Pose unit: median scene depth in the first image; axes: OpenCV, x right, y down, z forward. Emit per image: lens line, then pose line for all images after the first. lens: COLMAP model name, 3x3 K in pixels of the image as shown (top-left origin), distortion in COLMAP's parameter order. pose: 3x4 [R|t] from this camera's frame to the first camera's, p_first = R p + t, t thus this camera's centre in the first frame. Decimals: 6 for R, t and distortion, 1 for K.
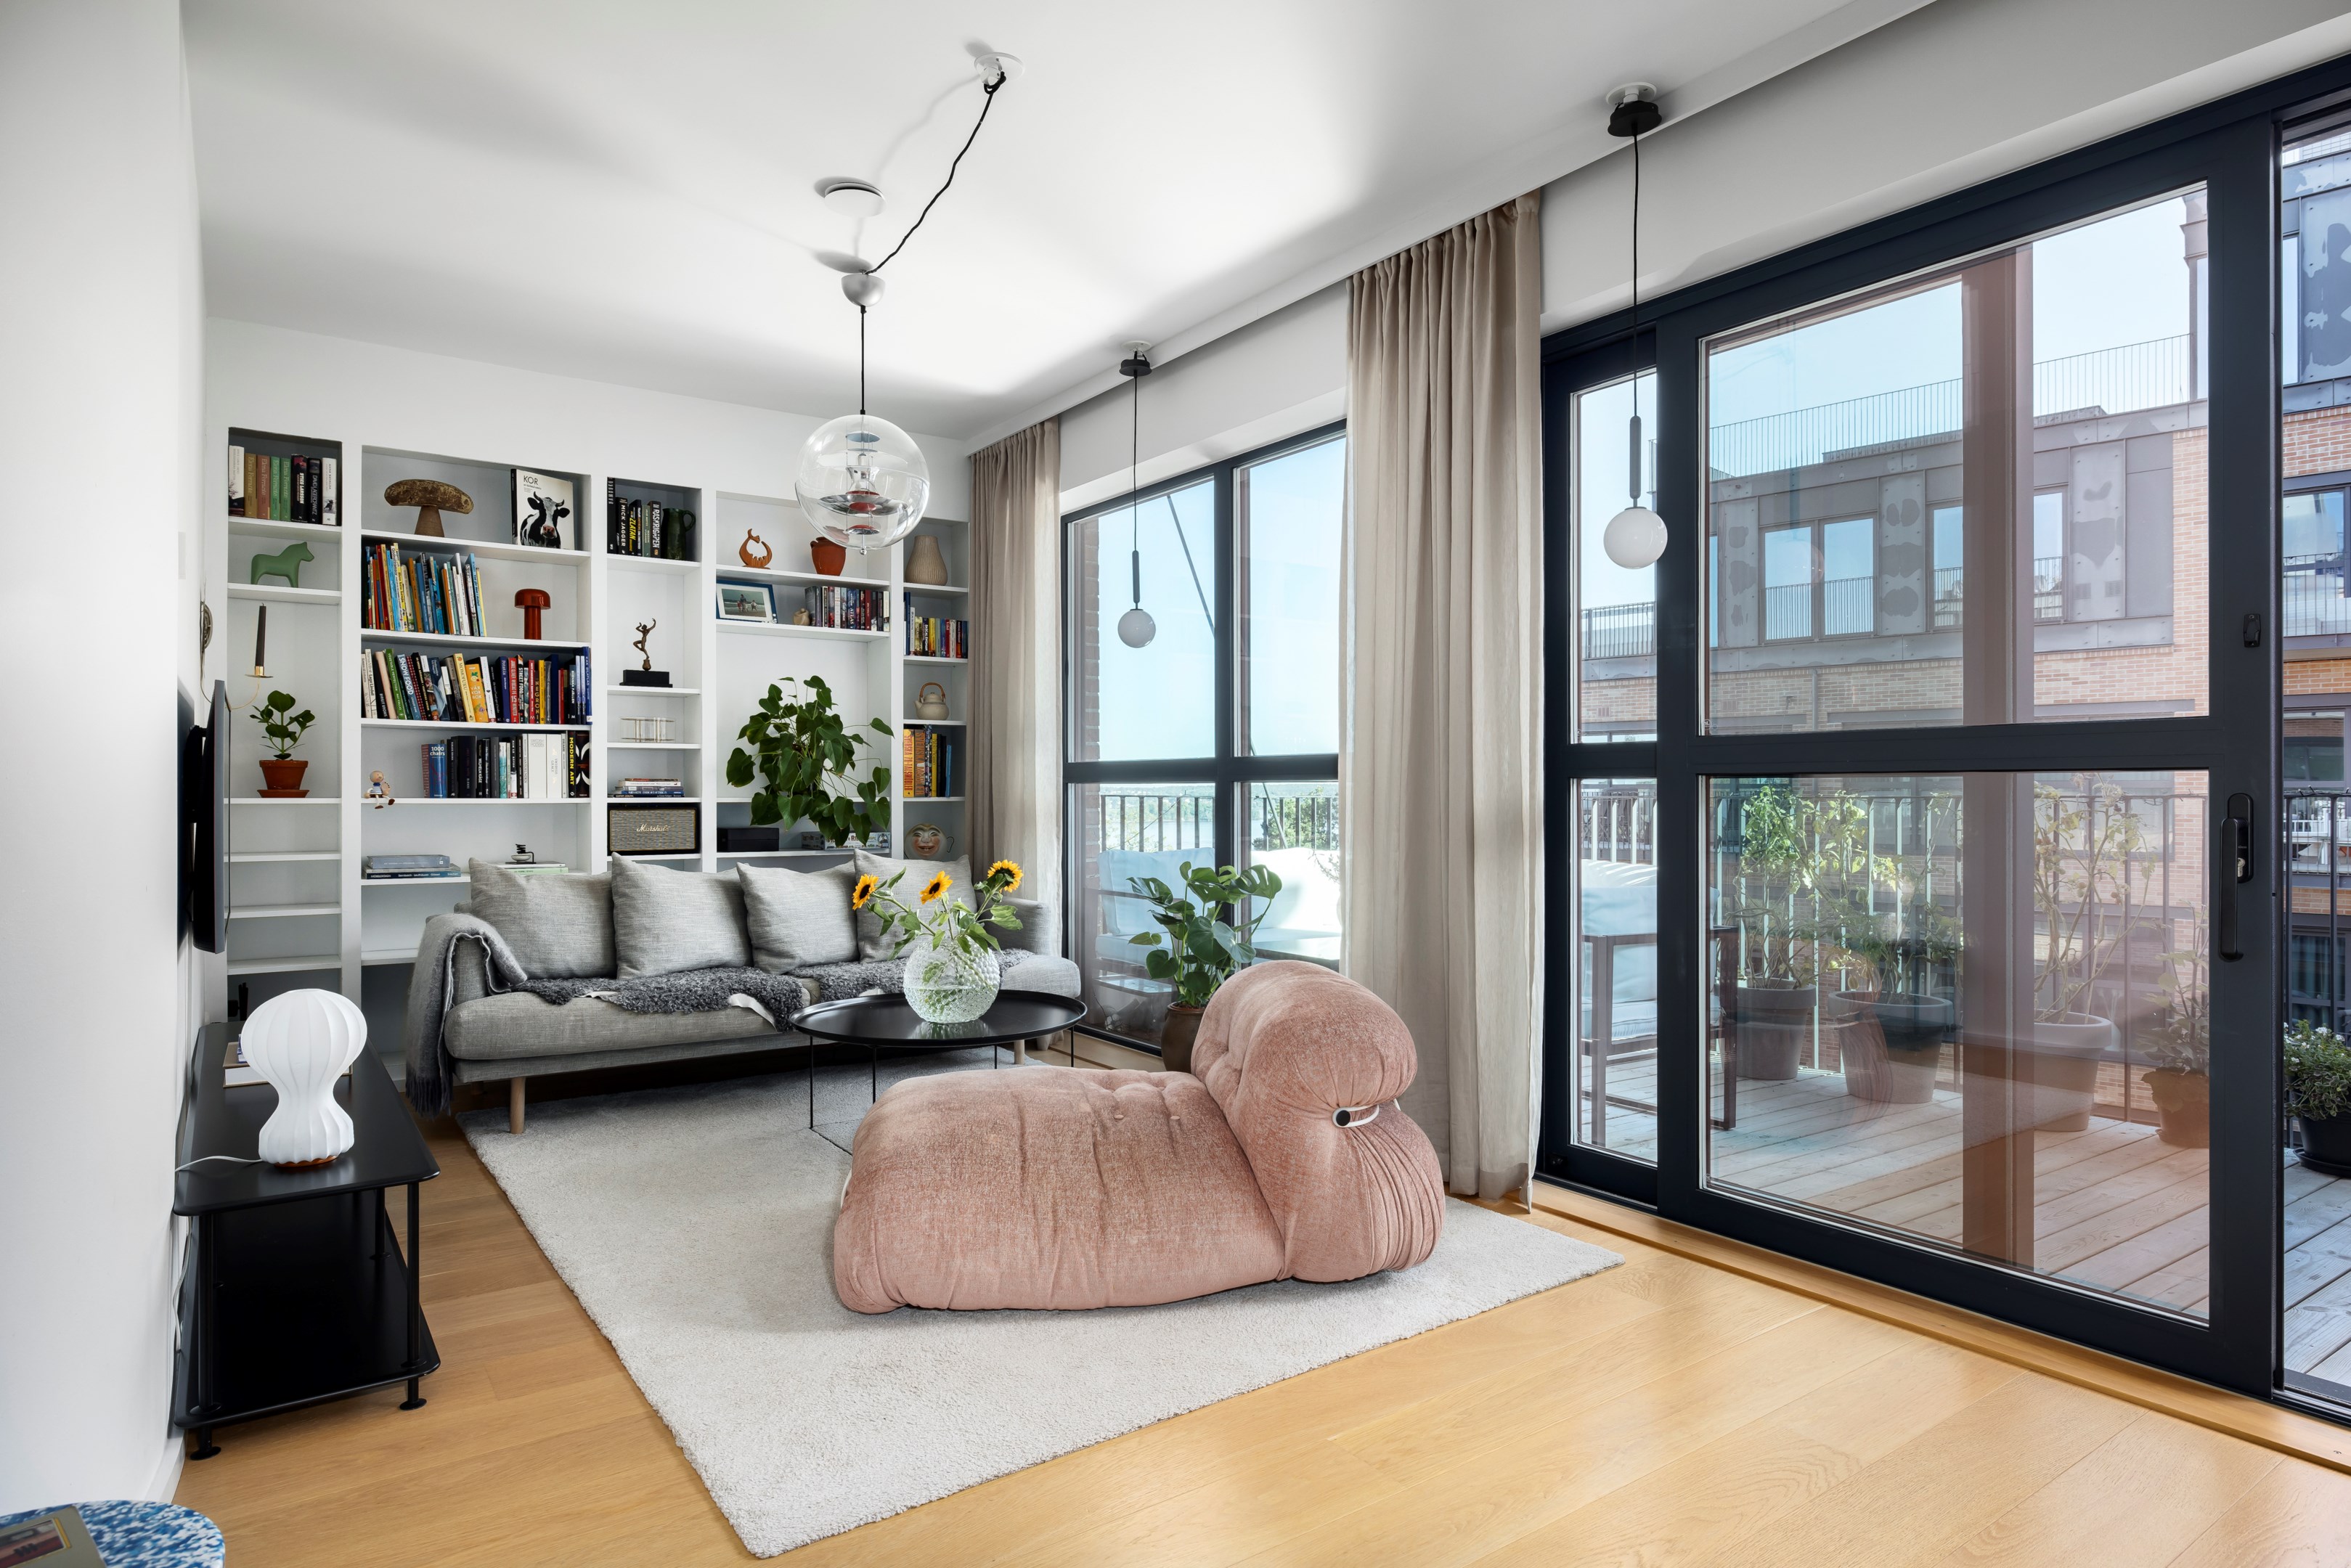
lens RADIAL K [[1310.5, 0, 1172.1], [0, 1310.5, 782.3], [0, 0, 1]] dist [0.000137, -0.001387]
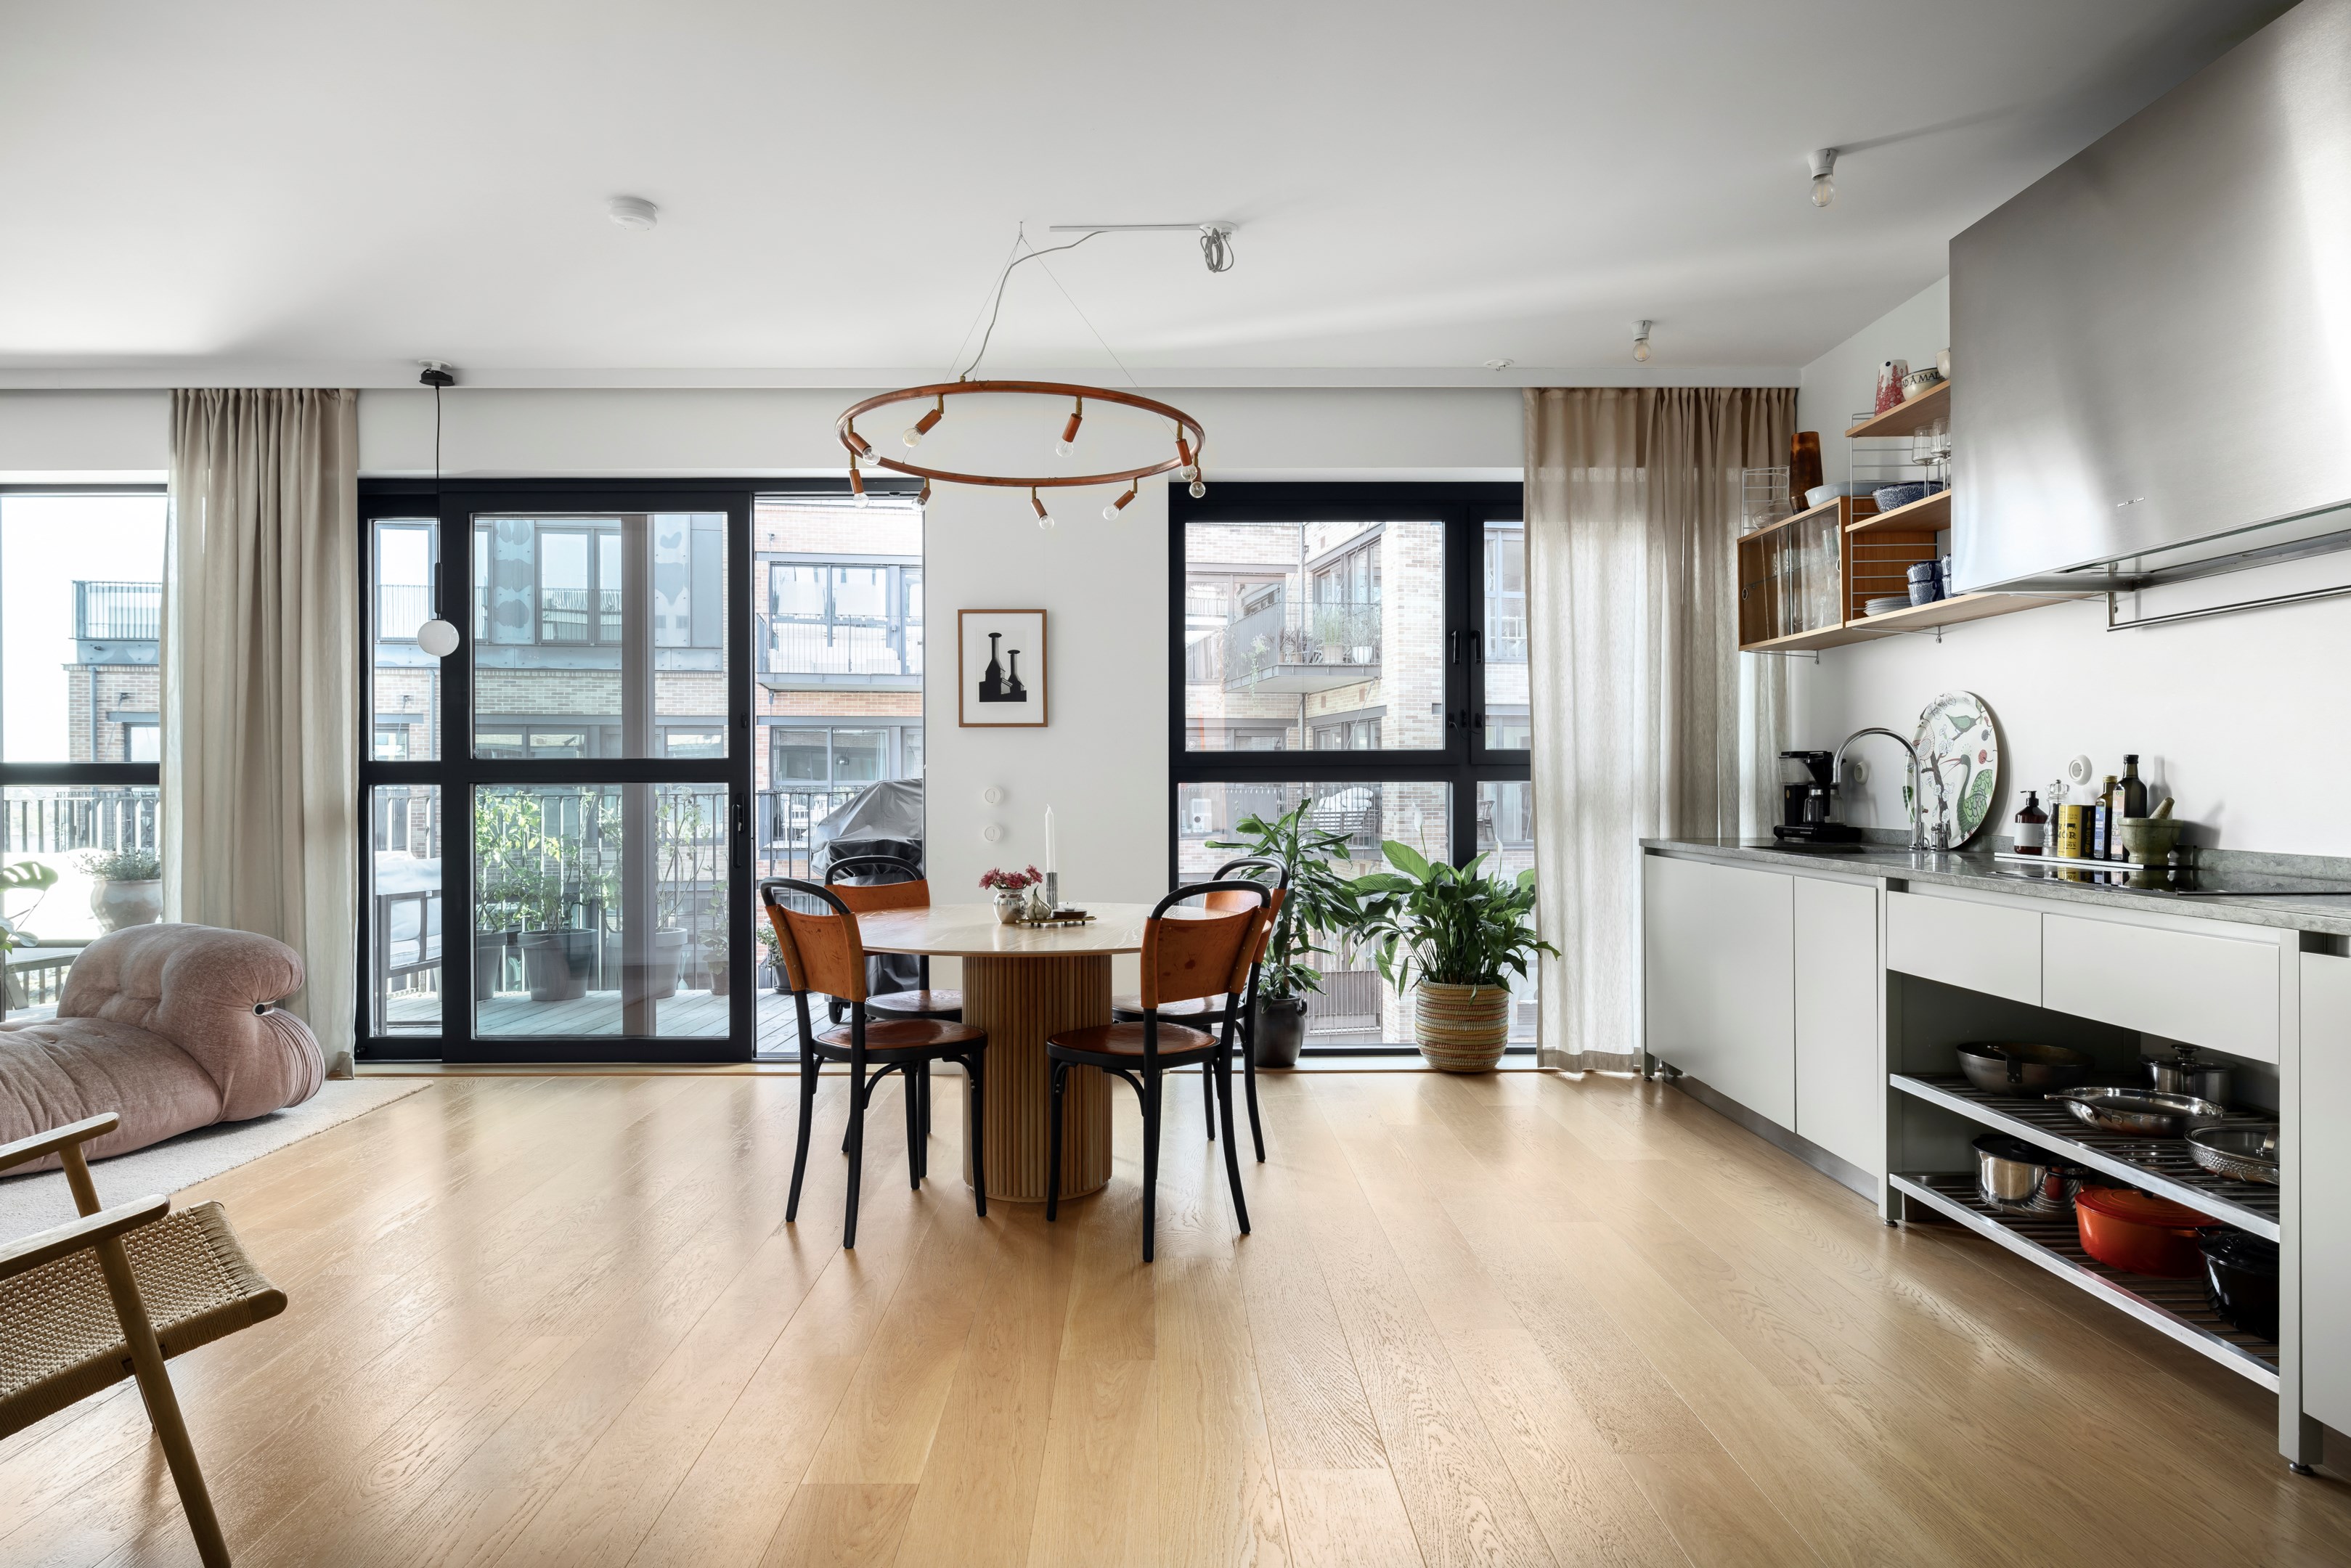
lens RADIAL K [[1394.4, 0, 1167.5], [0, 1394.4, 792.1], [0, 0, 1]] dist [-0.003651, -0.000601]
pose [[0.573776, -0.006803, 0.818984, -0.349257], [-0.001405, 0.999956, 0.009291, -0.008146], [-0.819011, -0.006482, 0.573741, -0.470529]]
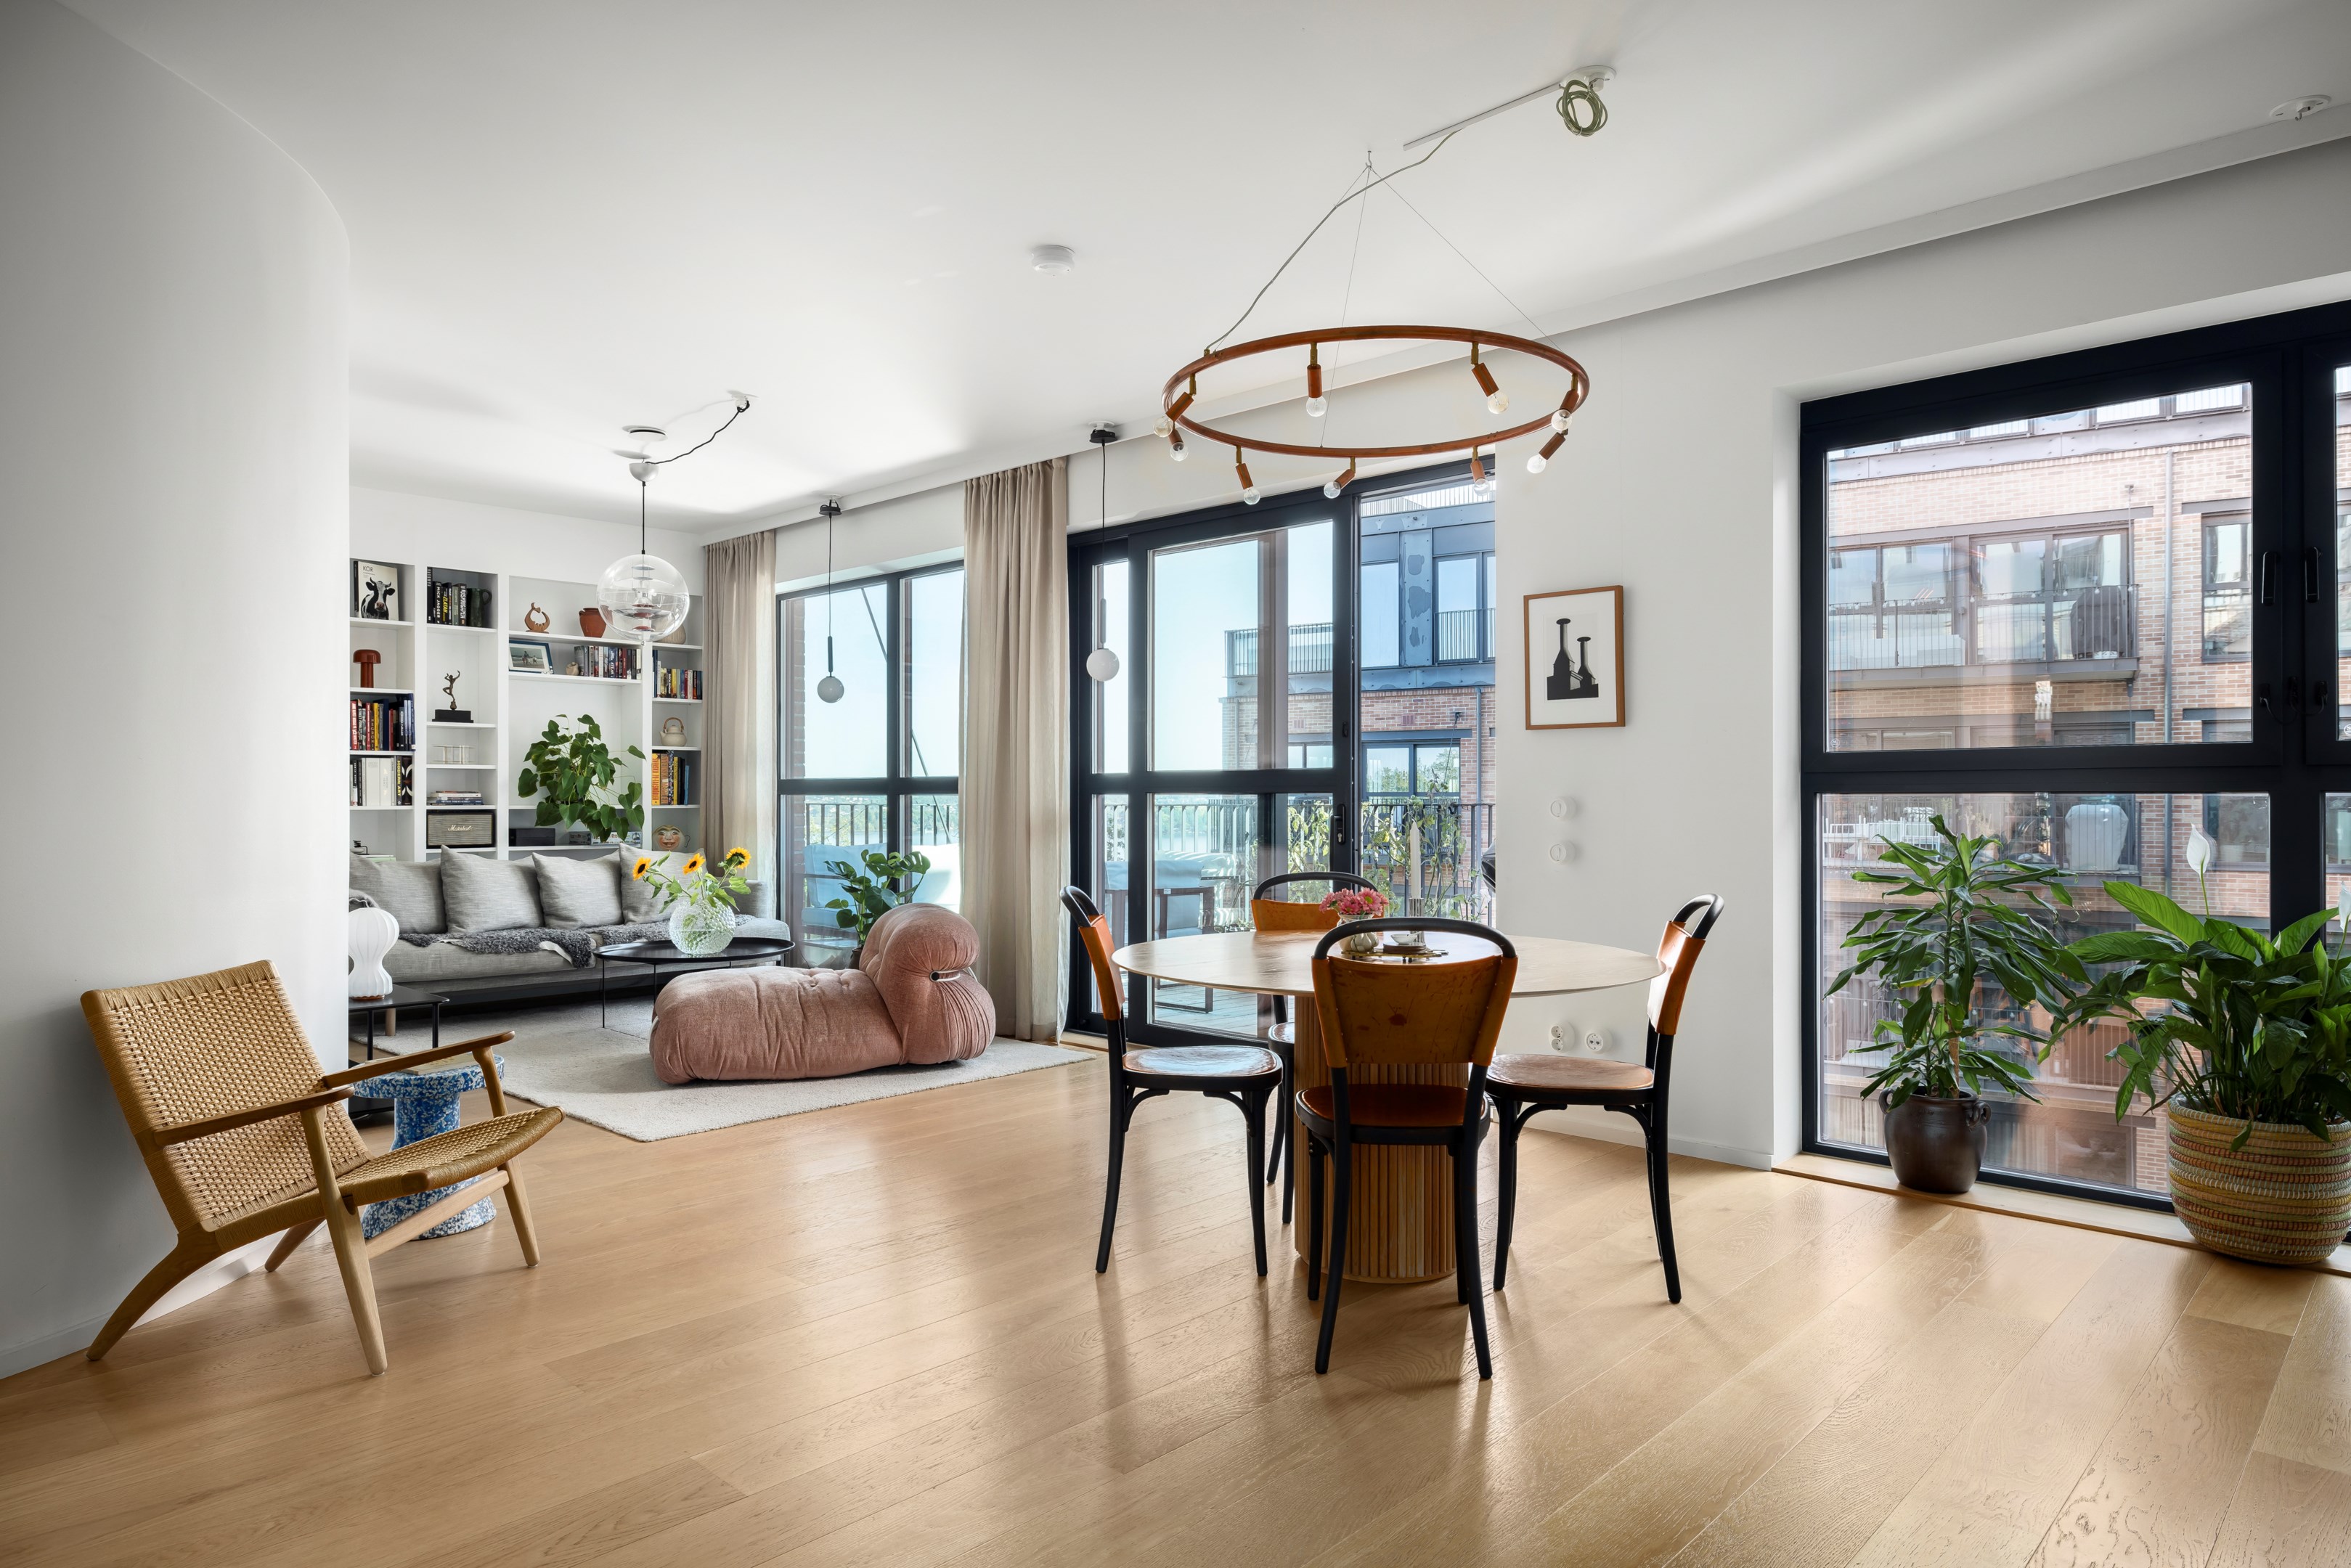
lens RADIAL K [[1394.4, 0, 1169.4], [0, 1394.4, 786.2], [0, 0, 1]] dist [-0.003651, -0.000601]
pose [[0.980530, 0.002366, 0.196355, 0.038875], [-0.002023, 0.999996, -0.001946, -0.007532], [-0.196358, 0.001510, 0.980531, -0.605752]]
